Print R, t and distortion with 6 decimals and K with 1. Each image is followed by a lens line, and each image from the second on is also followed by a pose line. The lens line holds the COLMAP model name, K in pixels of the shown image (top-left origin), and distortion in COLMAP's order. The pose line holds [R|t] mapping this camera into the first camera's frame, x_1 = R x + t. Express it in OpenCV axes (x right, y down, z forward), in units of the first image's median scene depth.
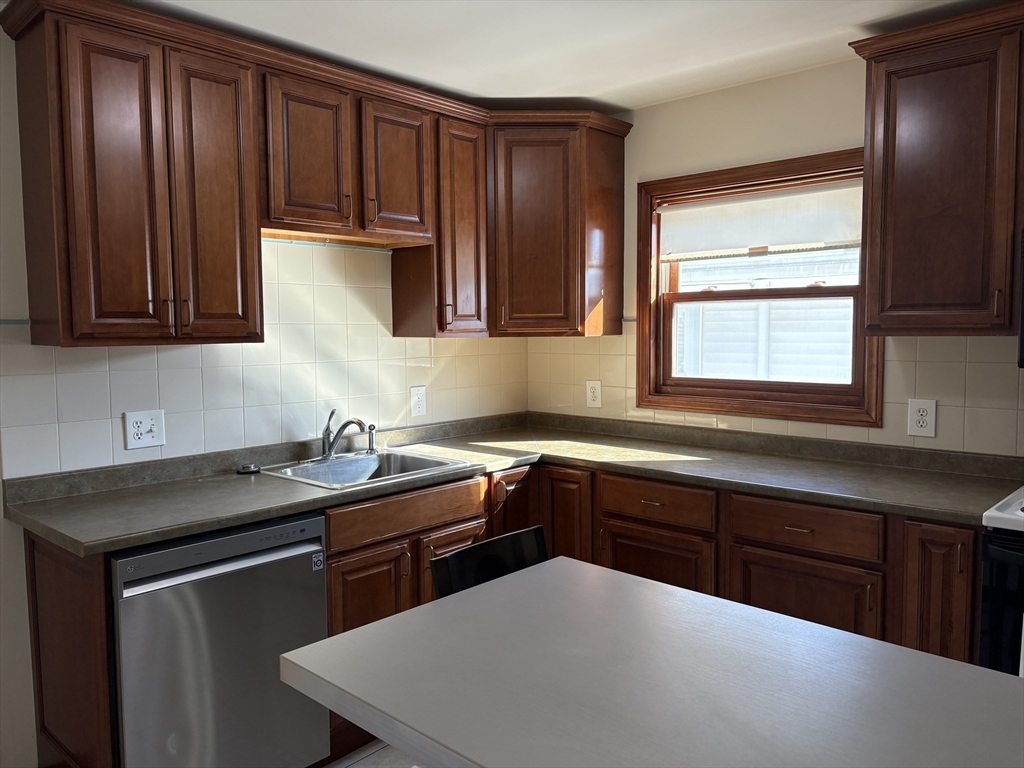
lens RADIAL K [[773.5, 0, 513.5], [0, 773.5, 382.2], [0, 0, 1]] dist [0.046022, -0.051170]
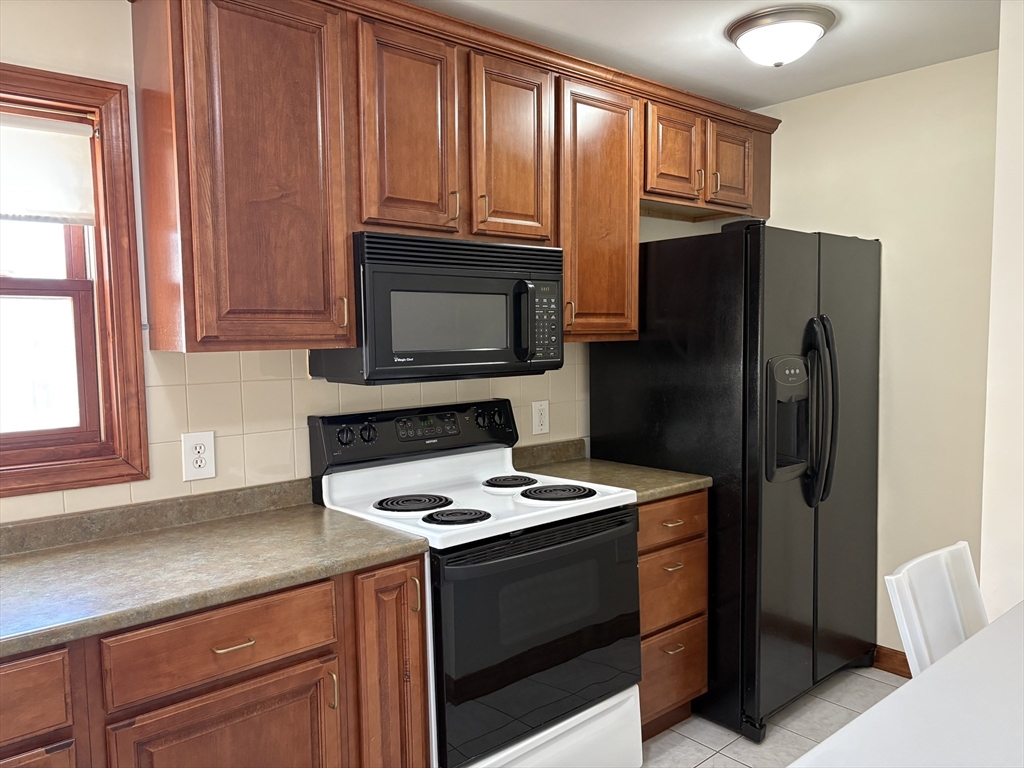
lens RADIAL K [[773.5, 0, 513.1], [0, 773.5, 387.1], [0, 0, 1]] dist [0.046022, -0.051170]
pose [[0.101606, -0.062904, 0.992834, -0.217643], [0.086885, 0.994747, 0.054133, -0.038020], [-0.991023, 0.080762, 0.106537, 0.597144]]
